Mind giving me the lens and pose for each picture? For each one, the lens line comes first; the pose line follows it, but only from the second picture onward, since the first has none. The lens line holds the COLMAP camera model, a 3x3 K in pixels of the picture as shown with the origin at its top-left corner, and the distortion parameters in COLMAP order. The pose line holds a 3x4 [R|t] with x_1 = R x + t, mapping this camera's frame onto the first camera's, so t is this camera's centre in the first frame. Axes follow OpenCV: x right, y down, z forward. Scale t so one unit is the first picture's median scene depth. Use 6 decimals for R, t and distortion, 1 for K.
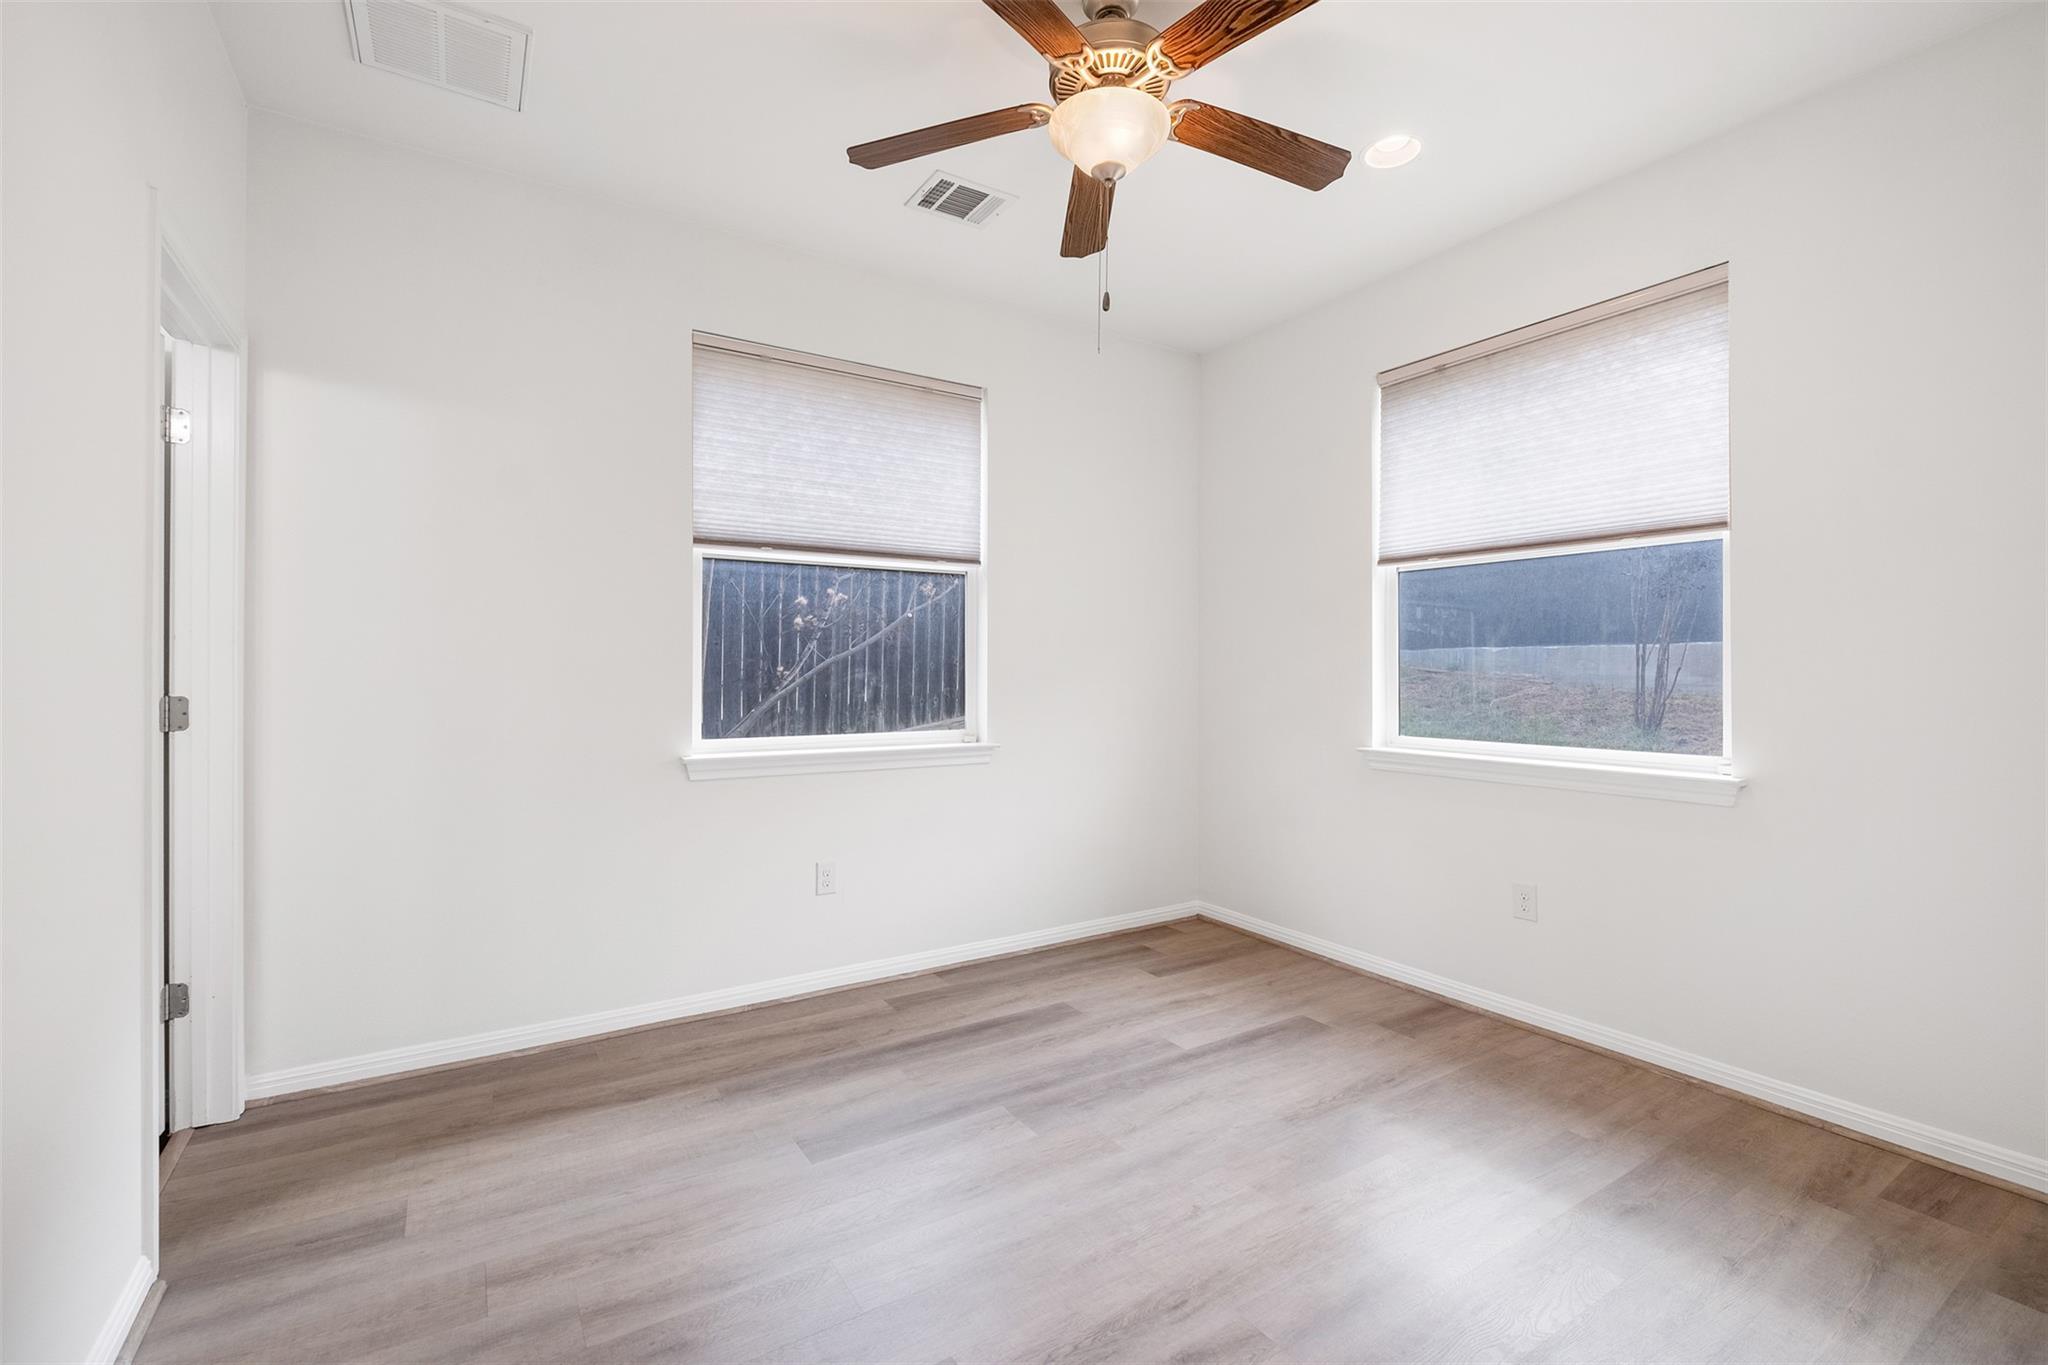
lens RADIAL K [[889.6, 0, 1027.2], [0, 889.6, 668.0], [0, 0, 1]] dist [-0.000668, -0.006022]
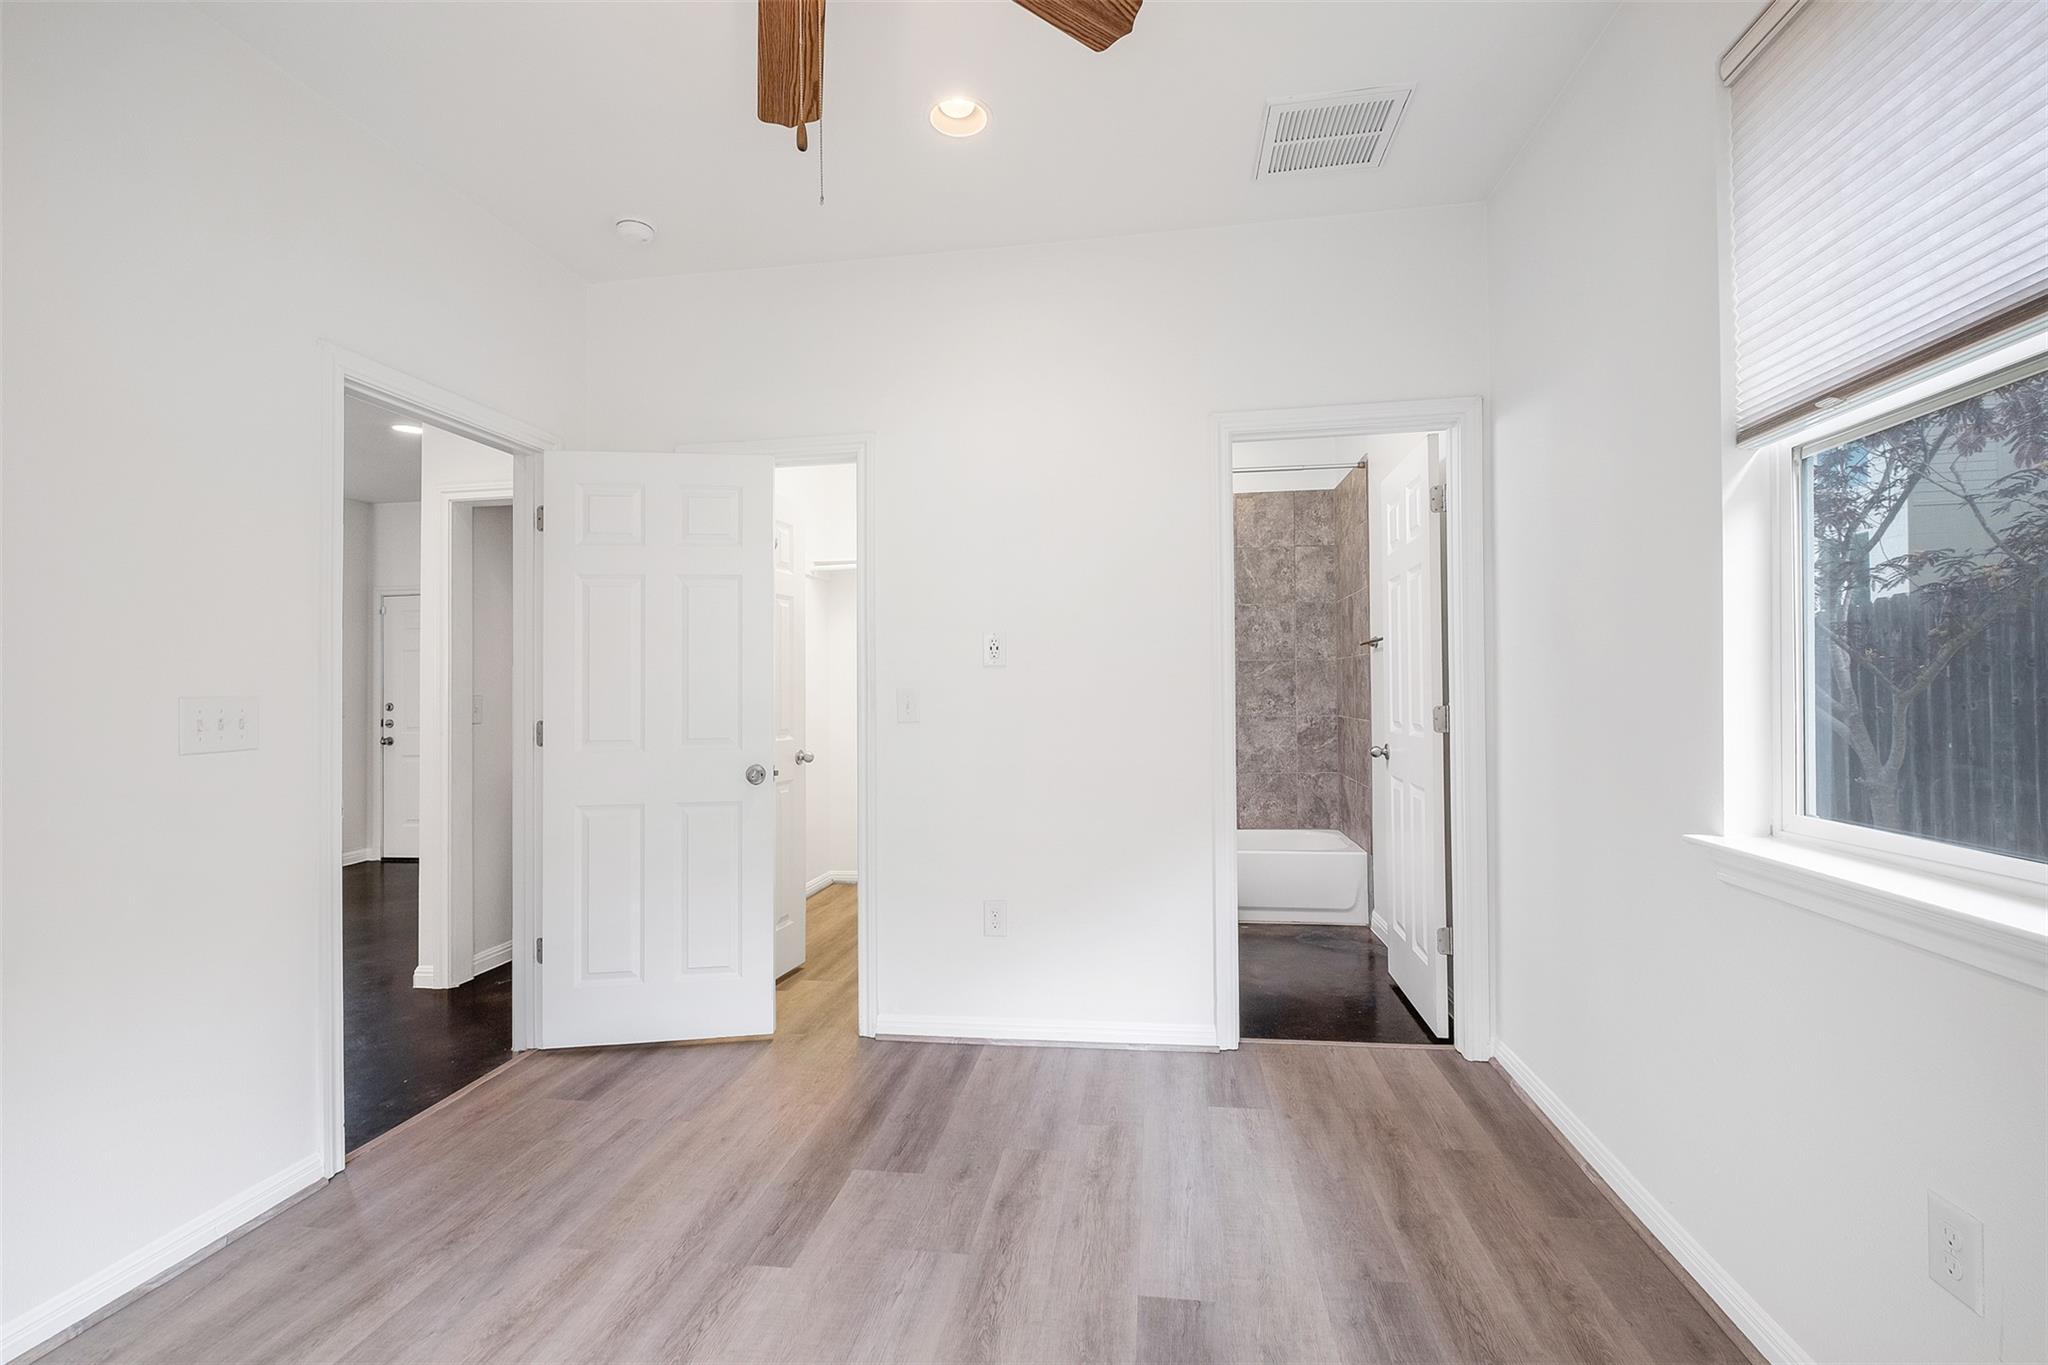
lens RADIAL K [[889.6, 0, 1027.2], [0, 889.6, 668.0], [0, 0, 1]] dist [-0.000668, -0.006022]
pose [[-0.648715, -0.002676, -0.761027, 0.389808], [0.026871, 0.999290, -0.026420, -0.003446], [0.760557, -0.037588, -0.648182, 1.275687]]
